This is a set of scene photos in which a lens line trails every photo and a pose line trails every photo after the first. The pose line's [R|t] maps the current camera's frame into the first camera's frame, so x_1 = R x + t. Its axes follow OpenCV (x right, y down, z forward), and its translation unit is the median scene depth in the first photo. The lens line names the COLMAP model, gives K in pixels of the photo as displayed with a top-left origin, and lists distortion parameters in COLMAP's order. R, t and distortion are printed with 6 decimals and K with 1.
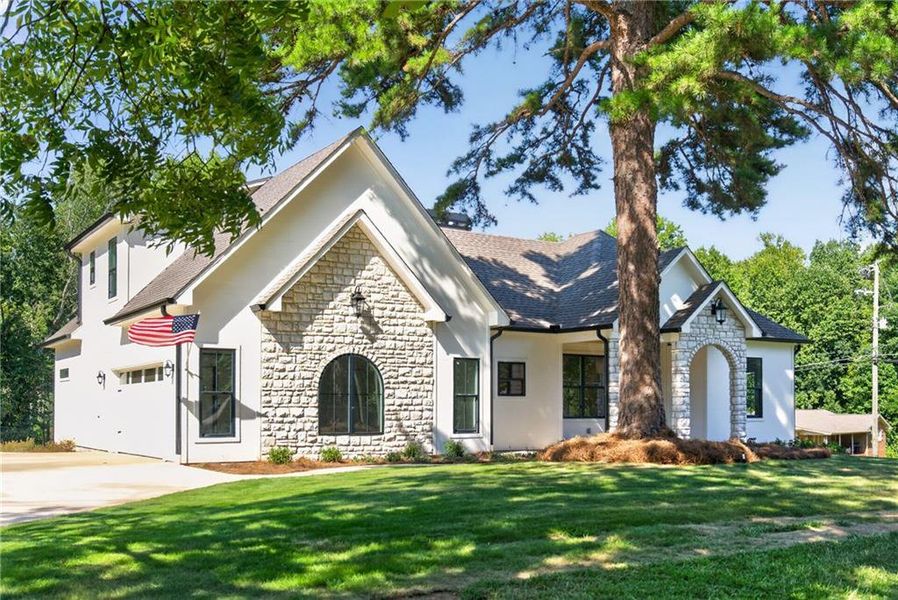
lens RADIAL K [[887.9, 0, 450.1], [0, 887.9, 376.6], [0, 0, 1]] dist [-0.002002, -0.005743]
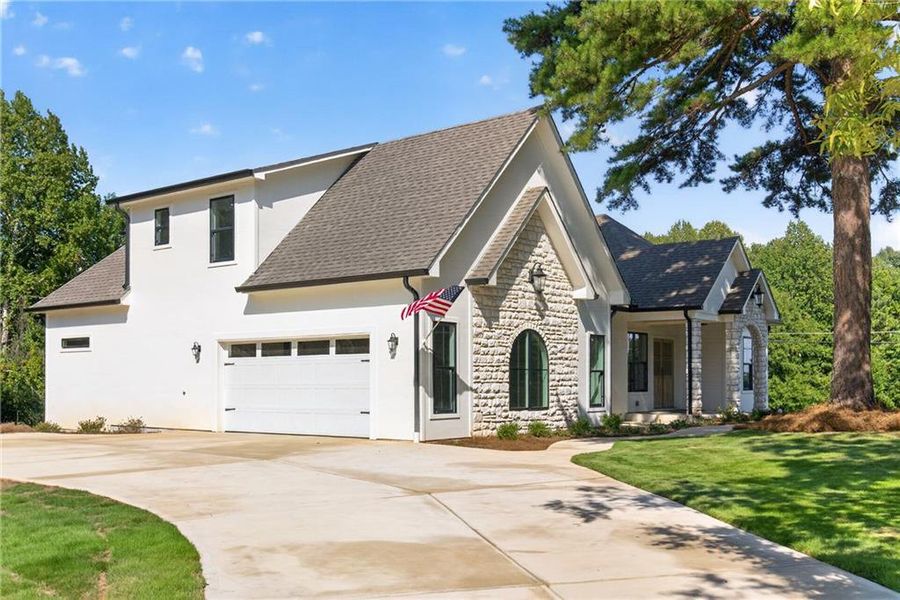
lens RADIAL K [[889.9, 0, 451.1], [0, 889.9, 376.7], [0, 0, 1]] dist [-0.002002, -0.005743]
pose [[0.950095, -0.001380, 0.311958, -0.506619], [-0.007758, 0.999576, 0.028049, 0.000061], [-0.311865, -0.029069, 0.949682, 0.064313]]
